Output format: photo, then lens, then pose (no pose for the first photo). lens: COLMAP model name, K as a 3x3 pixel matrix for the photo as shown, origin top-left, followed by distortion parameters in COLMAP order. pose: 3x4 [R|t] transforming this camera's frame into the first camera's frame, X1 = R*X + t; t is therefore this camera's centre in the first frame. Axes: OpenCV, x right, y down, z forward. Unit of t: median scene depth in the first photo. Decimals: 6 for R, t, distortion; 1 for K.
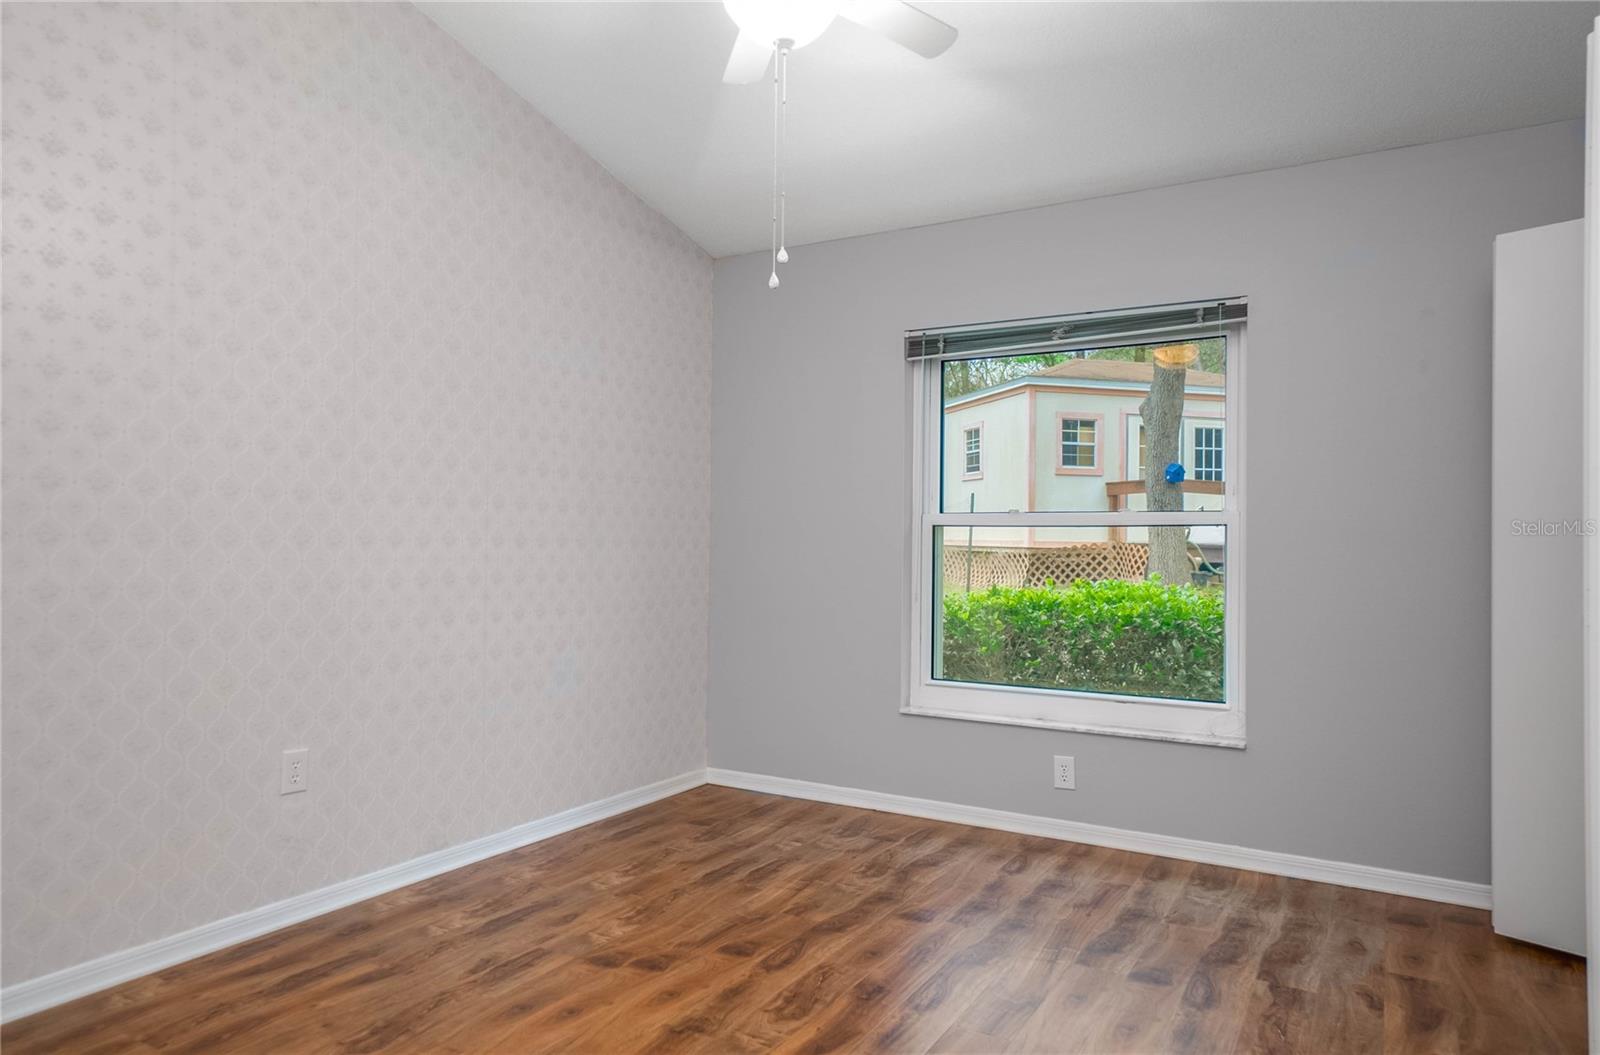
lens RADIAL K [[1002.9, 0, 800.2], [0, 1002.9, 545.2], [0, 0, 1]] dist [0.005975, 0.002841]
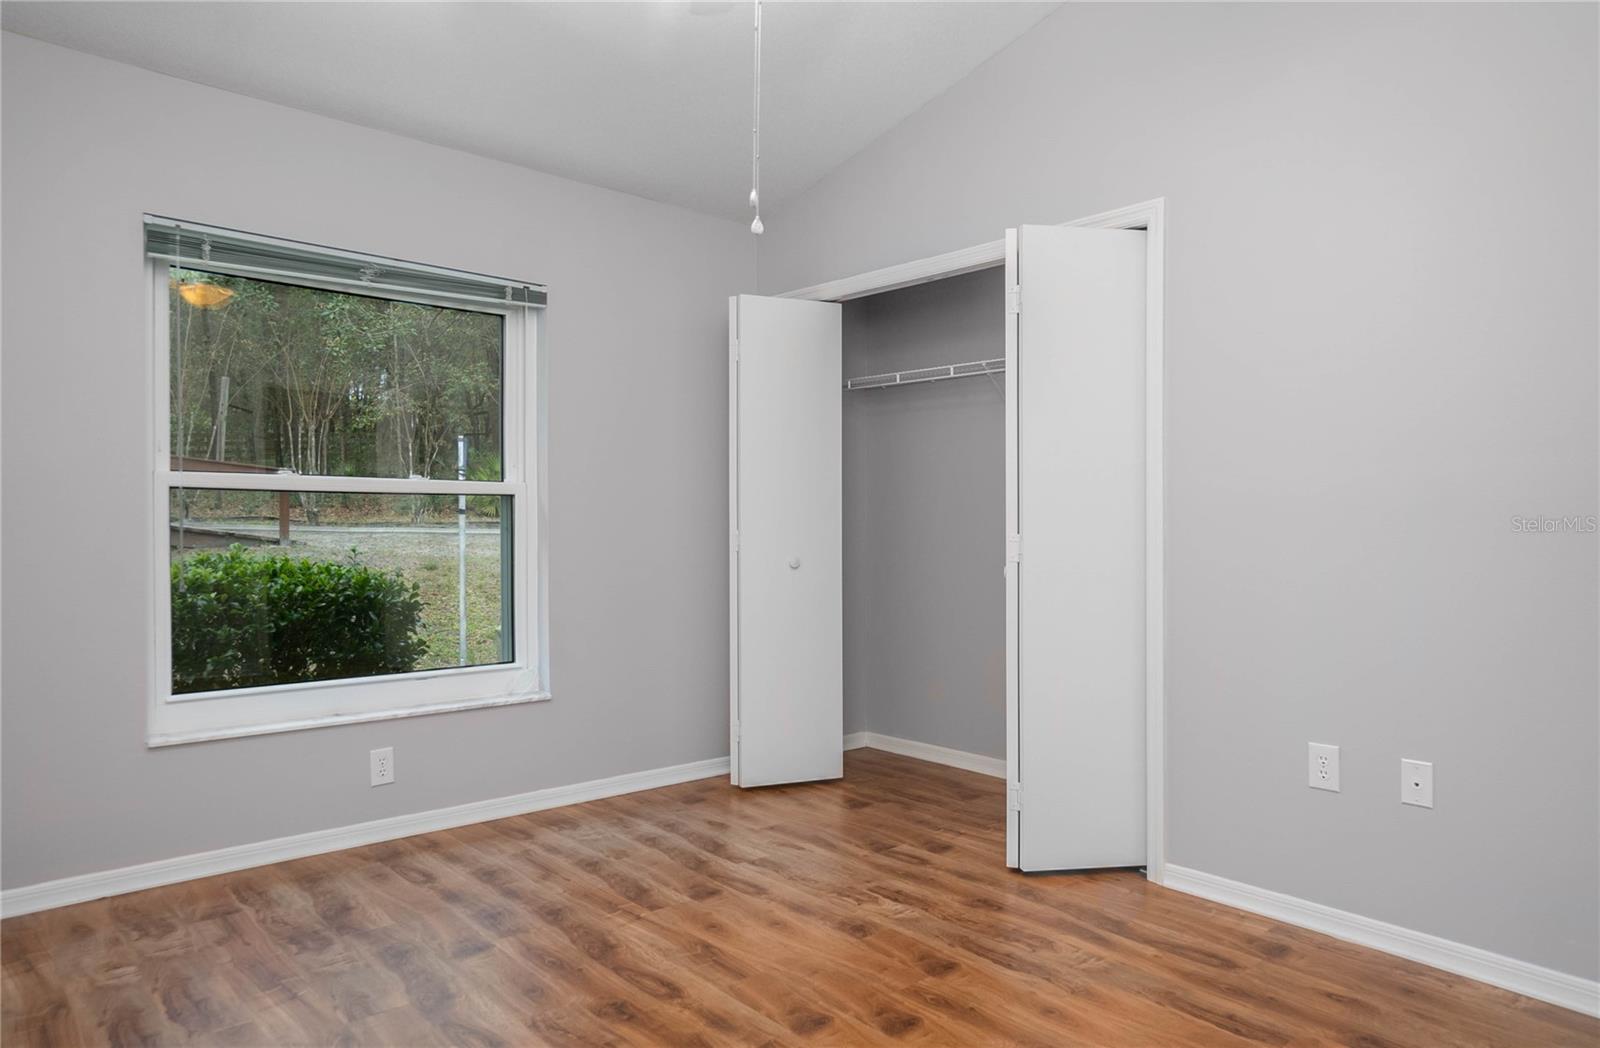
lens RADIAL K [[1007.1, 0, 800.0], [0, 1007.1, 524.0], [0, 0, 1]] dist [-0.030017, 0.034496]
pose [[0.308993, -0.011772, 0.950992, -0.531365], [-0.003147, 0.999905, 0.013400, -0.004743], [-0.951059, -0.007133, 0.308927, 0.413517]]
